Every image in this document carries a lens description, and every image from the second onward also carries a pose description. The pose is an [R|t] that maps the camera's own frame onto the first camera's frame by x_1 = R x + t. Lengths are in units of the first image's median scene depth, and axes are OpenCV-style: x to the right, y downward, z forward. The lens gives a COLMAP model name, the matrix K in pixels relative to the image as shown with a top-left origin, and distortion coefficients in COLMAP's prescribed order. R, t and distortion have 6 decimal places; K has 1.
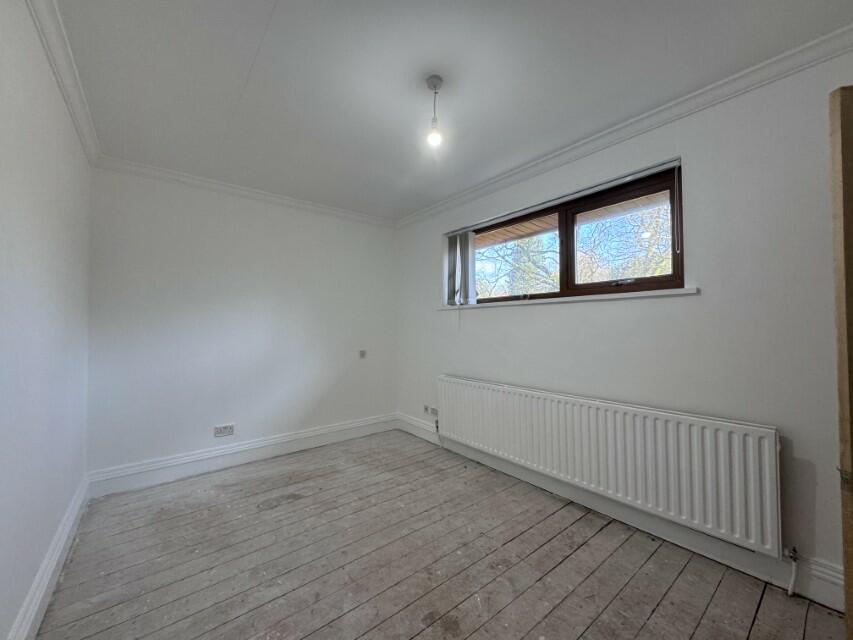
lens RADIAL K [[337.6, 0, 428.0], [0, 337.6, 323.7], [0, 0, 1]] dist [-0.002070, 0.000453]
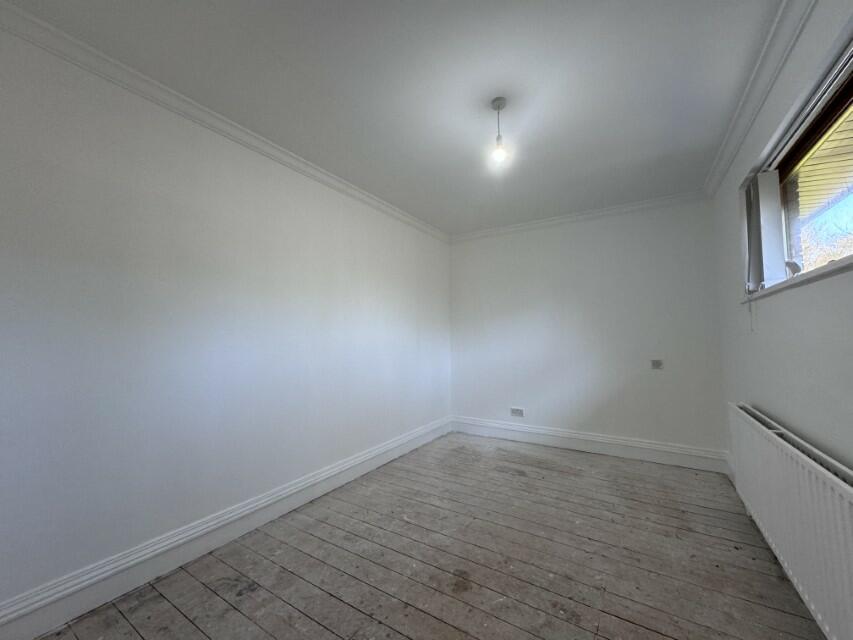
lens RADIAL K [[337.6, 0, 429.7], [0, 337.6, 317.6], [0, 0, 1]] dist [-0.002070, 0.000453]
pose [[0.324954, -0.058516, -0.943918, 0.771761], [0.019406, 0.998286, -0.055206, 0.015535], [0.945531, -0.000379, 0.325533, 0.331366]]
